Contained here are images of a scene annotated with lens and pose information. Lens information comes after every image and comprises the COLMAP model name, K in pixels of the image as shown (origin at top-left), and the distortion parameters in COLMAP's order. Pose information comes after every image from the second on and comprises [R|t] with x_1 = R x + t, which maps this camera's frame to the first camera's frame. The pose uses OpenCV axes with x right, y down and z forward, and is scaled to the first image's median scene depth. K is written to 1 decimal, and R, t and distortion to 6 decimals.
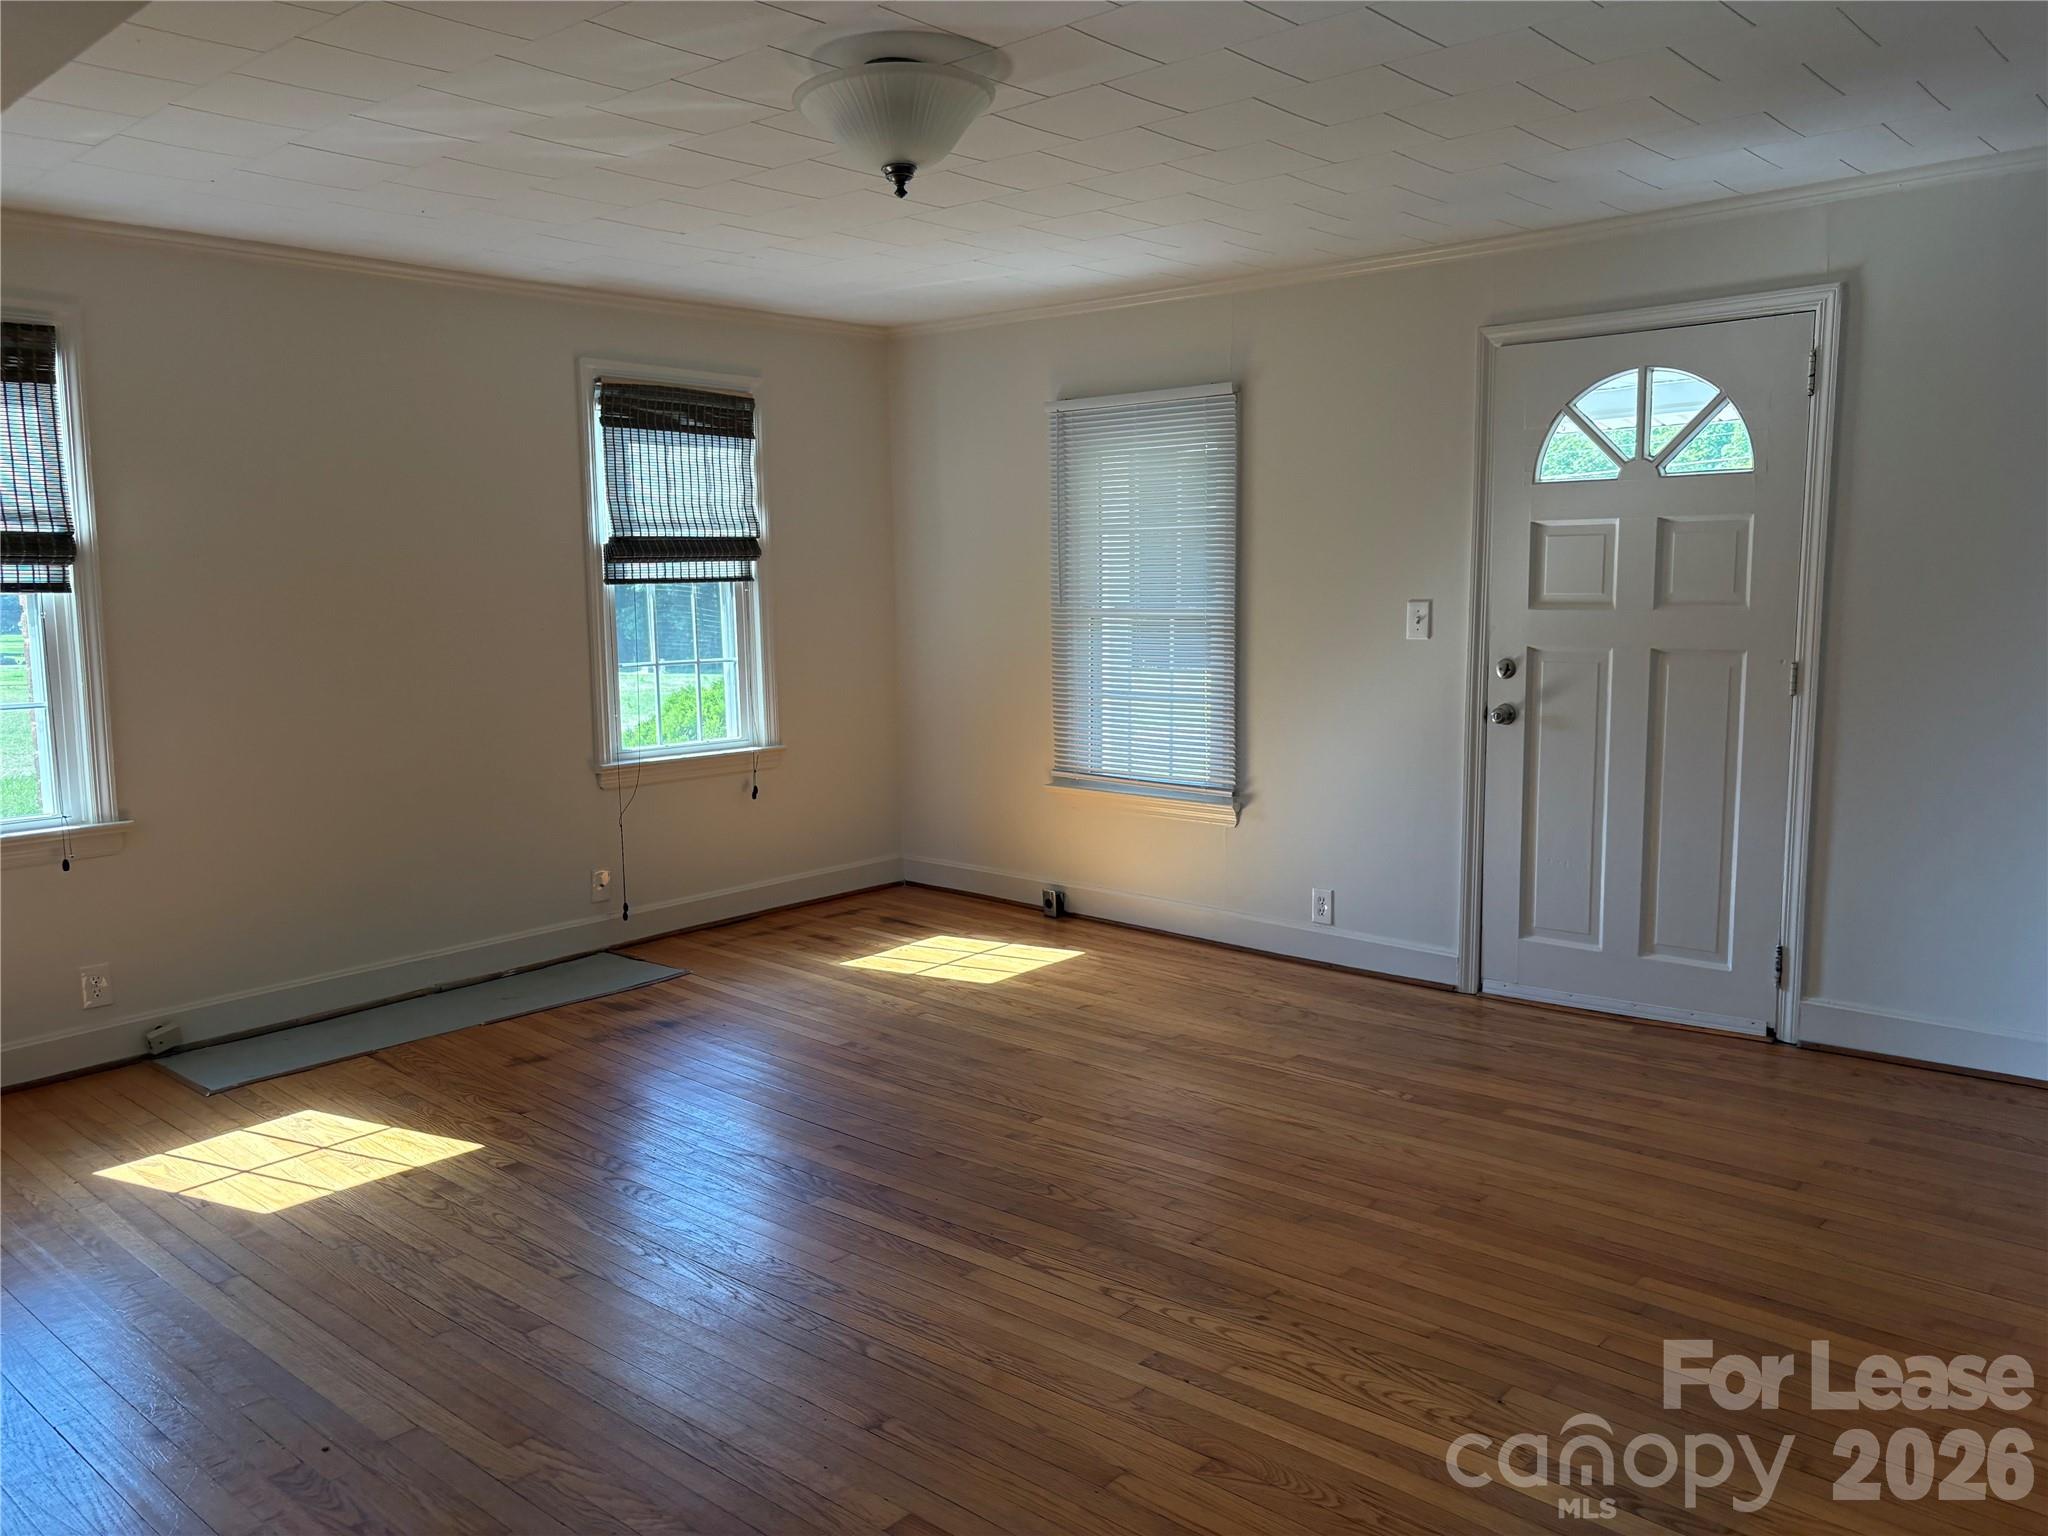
lens RADIAL K [[1551.7, 0, 1037.7], [0, 1551.7, 773.8], [0, 0, 1]] dist [0.043103, -0.042624]
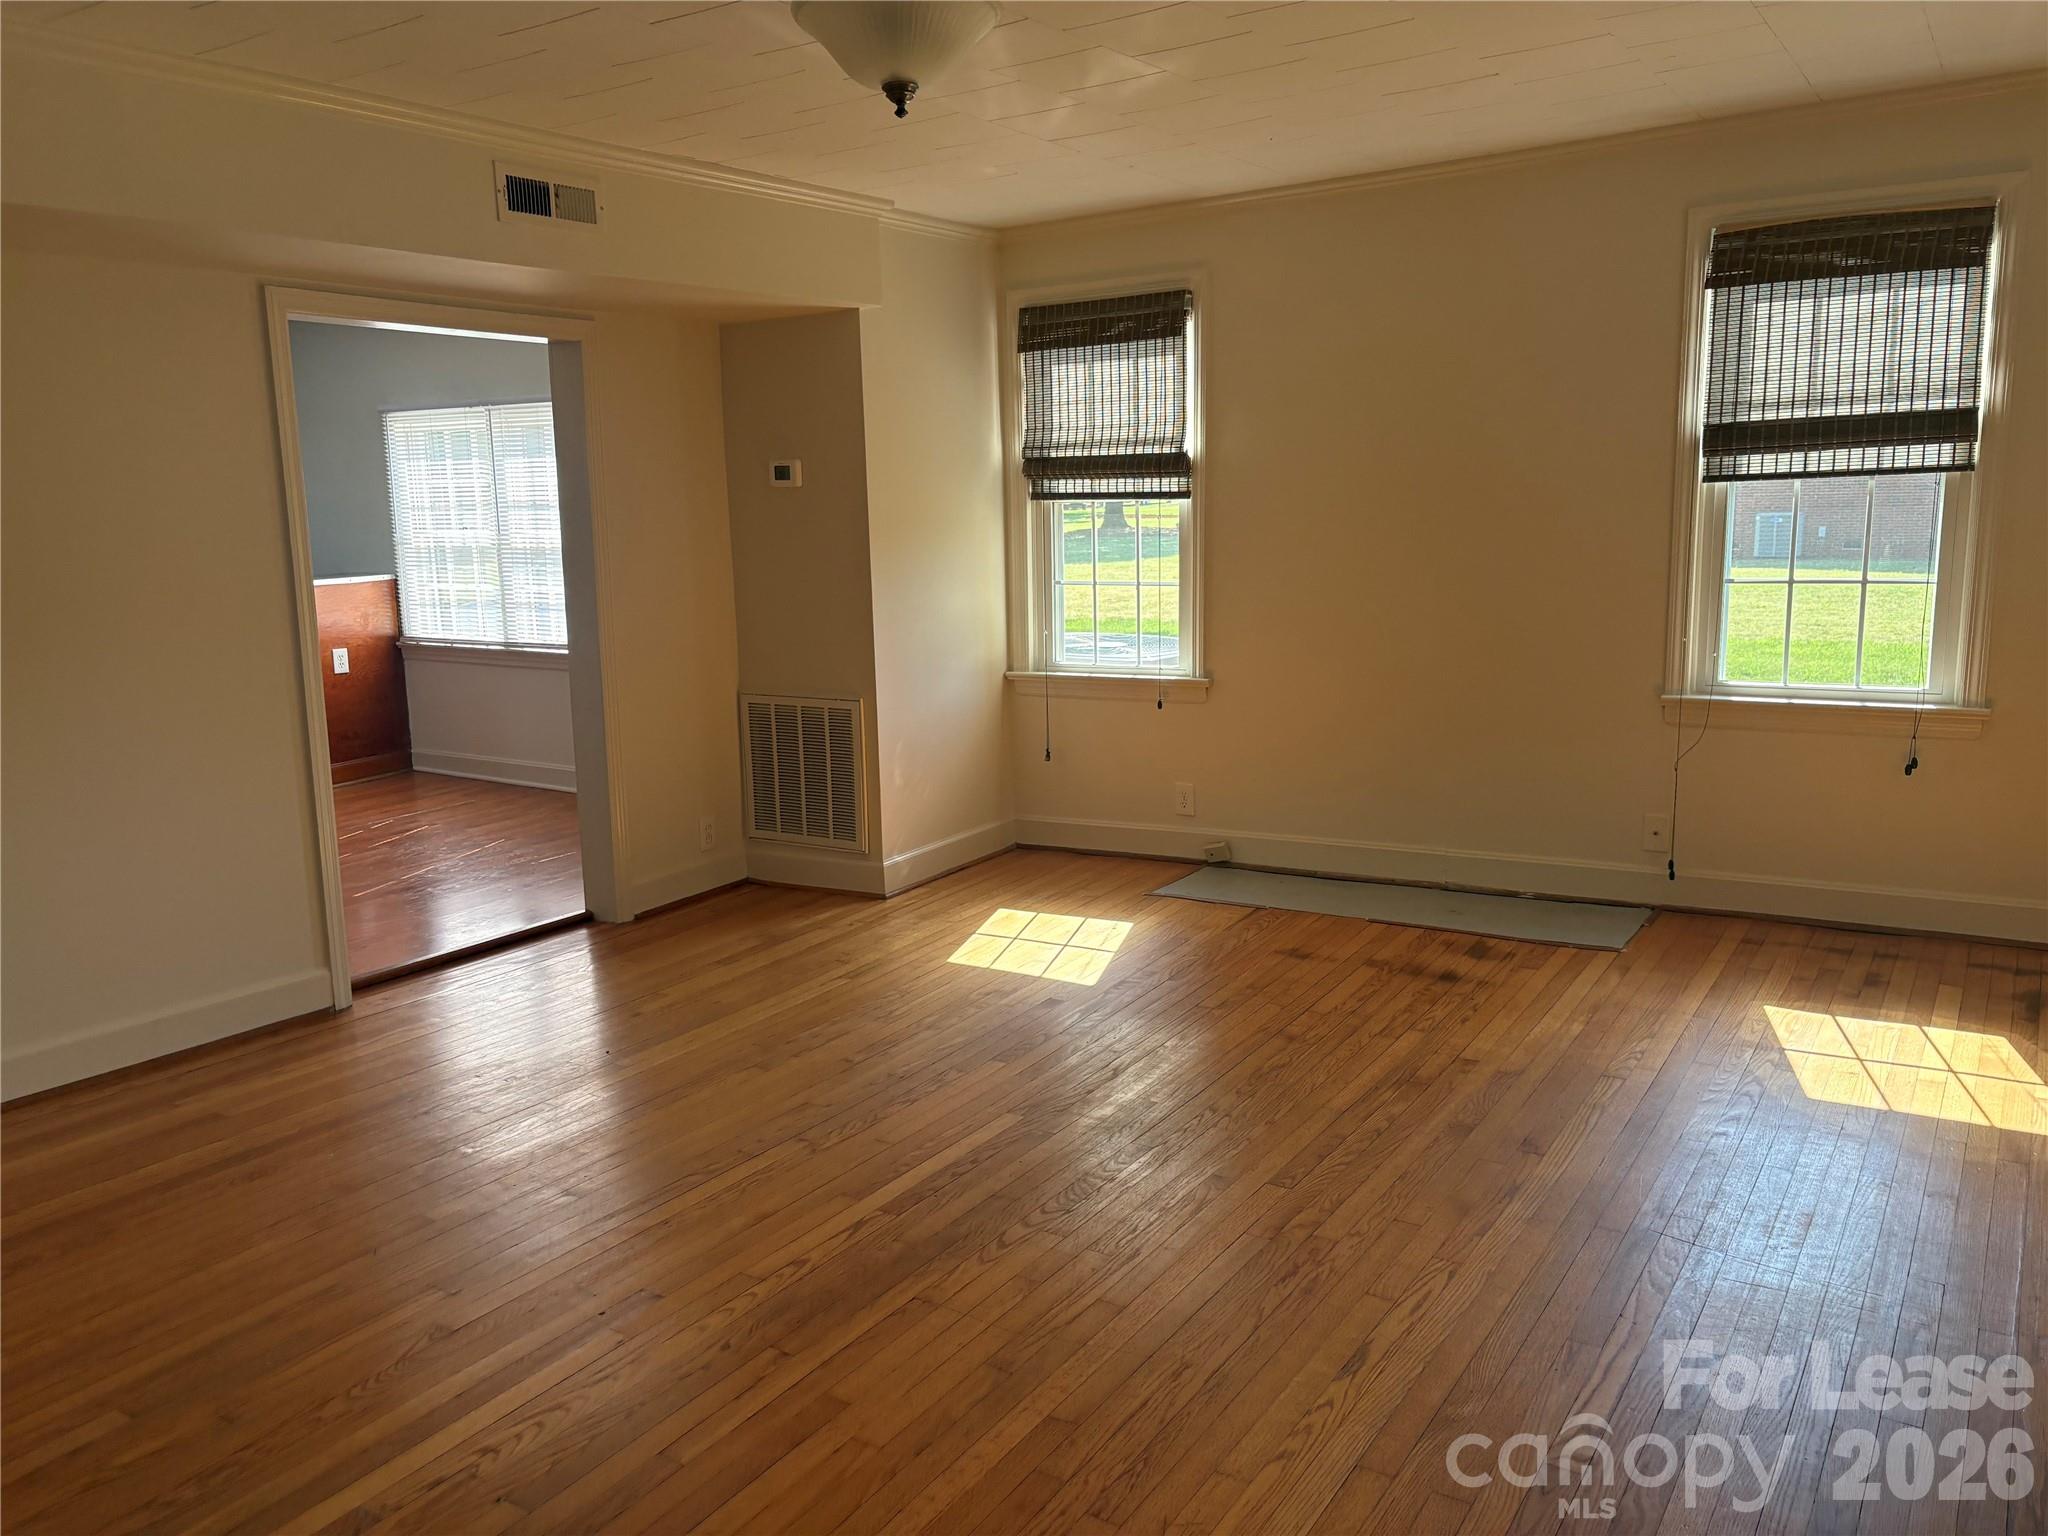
lens RADIAL K [[1551.7, 0, 1015.7], [0, 1551.7, 766.8], [0, 0, 1]] dist [0.043103, -0.042624]
pose [[0.147781, 0.183490, -0.971850, 0.570323], [-0.095169, 0.980718, 0.170693, -0.089310], [0.984431, 0.067265, 0.162394, 0.571862]]
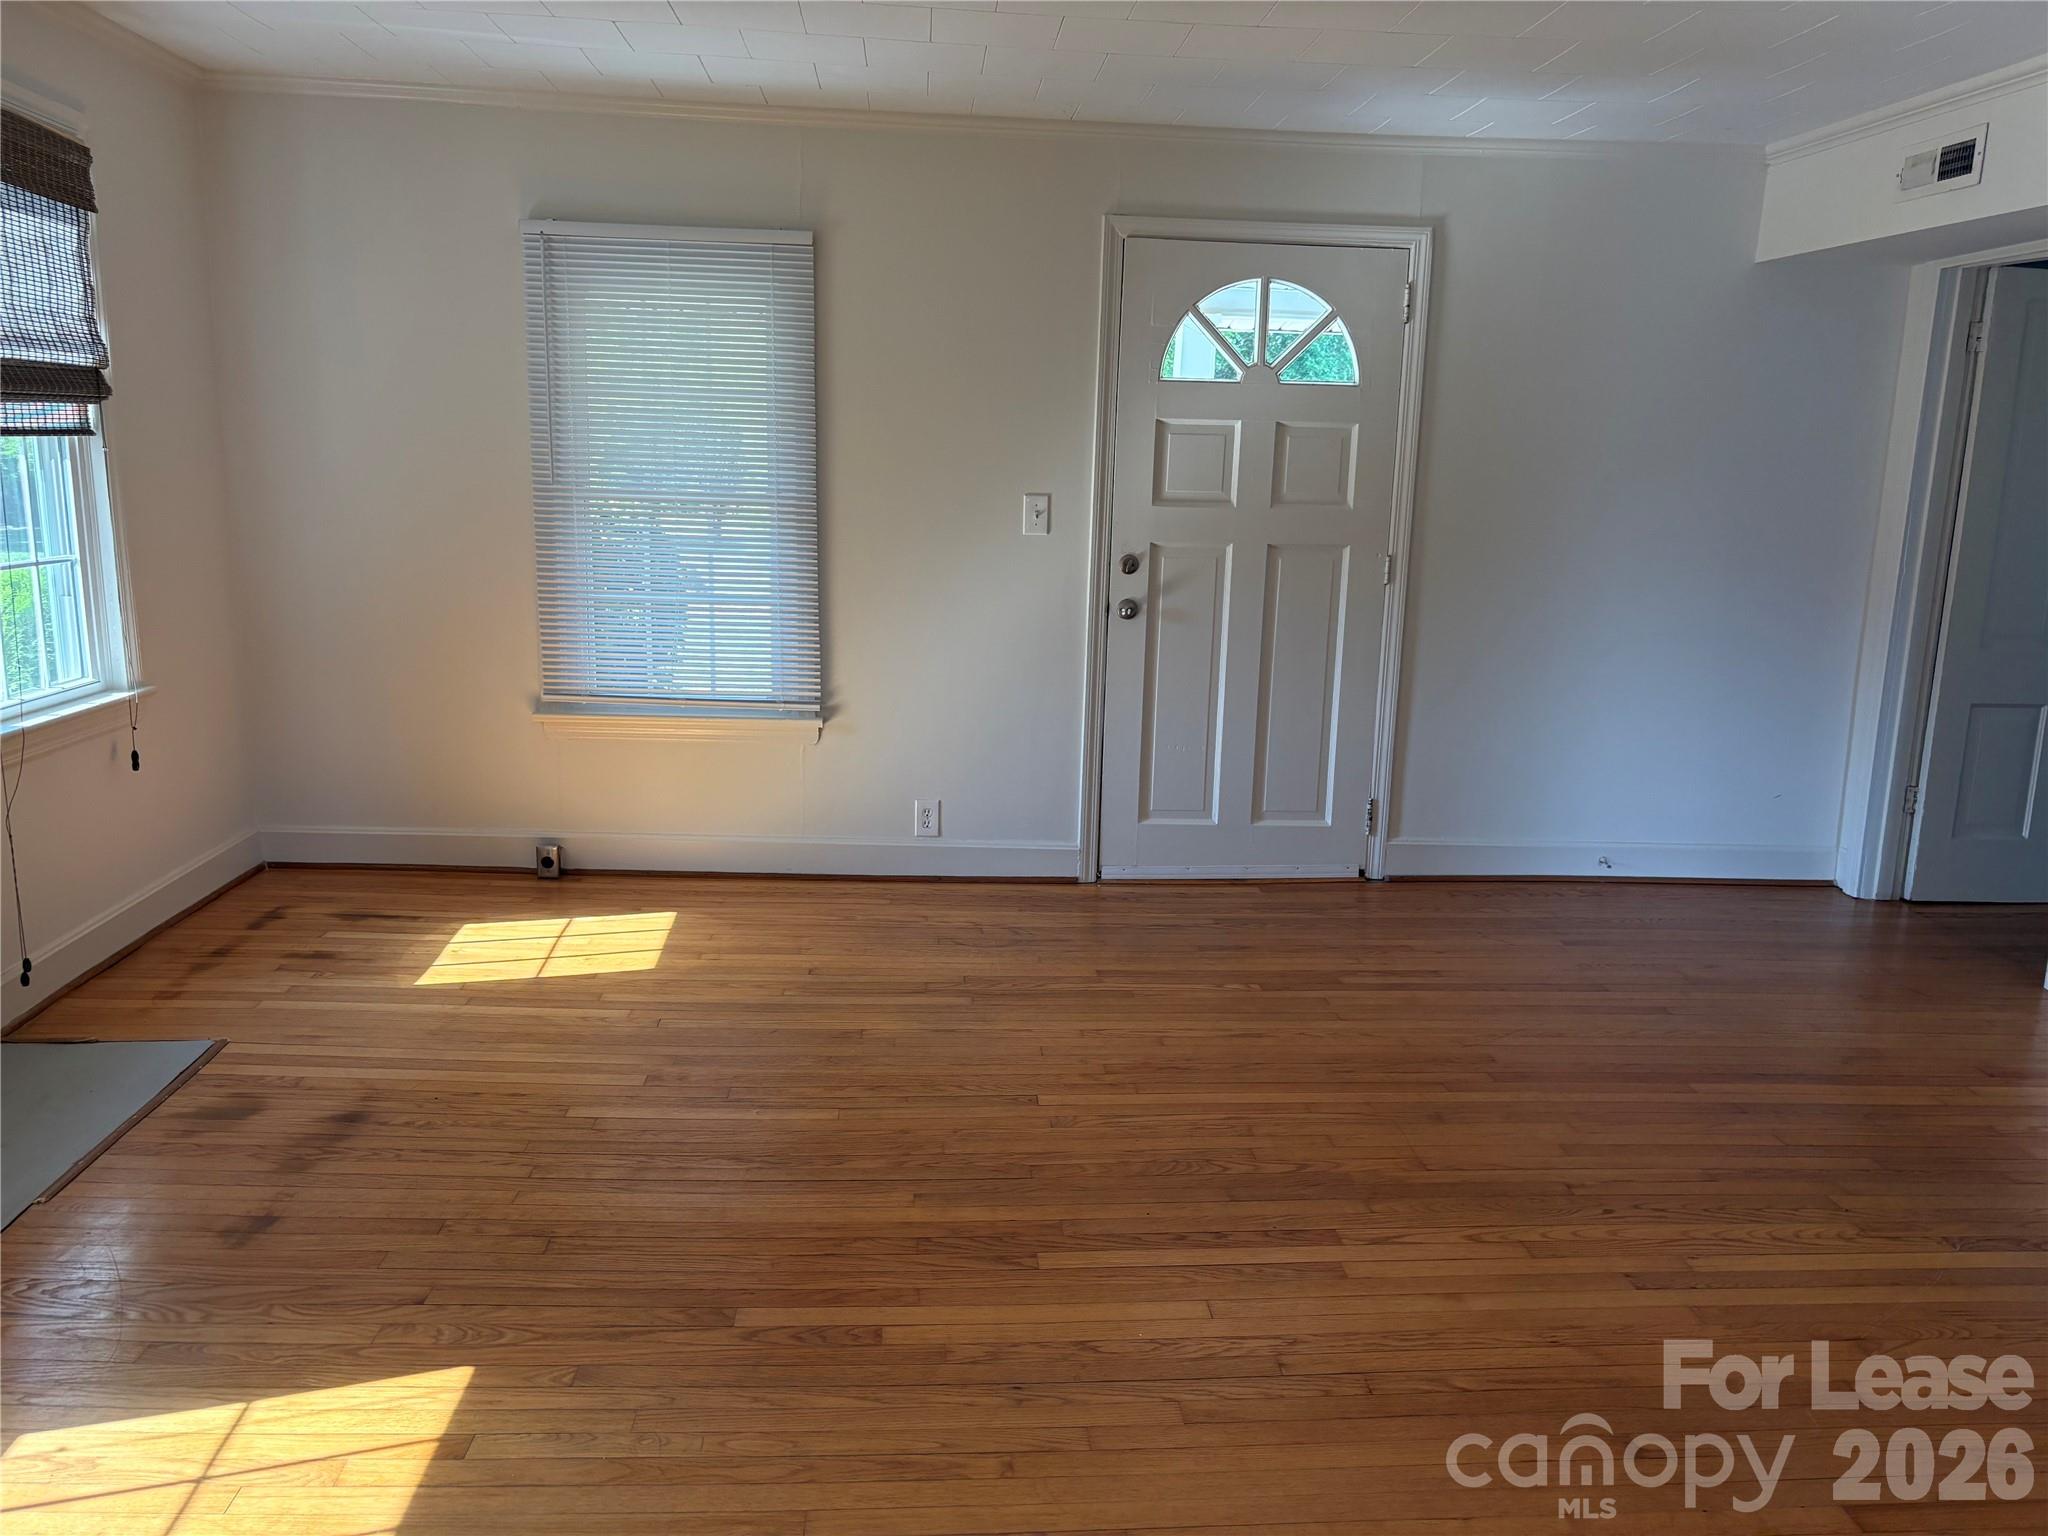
lens RADIAL K [[1551.7, 0, 1020.3], [0, 1551.7, 776.6], [0, 0, 1]] dist [0.043103, -0.042624]
pose [[0.704336, -0.109853, 0.701315, -0.470034], [0.054303, 0.993396, 0.101068, -0.034608], [-0.707787, -0.033103, 0.705650, 0.320834]]
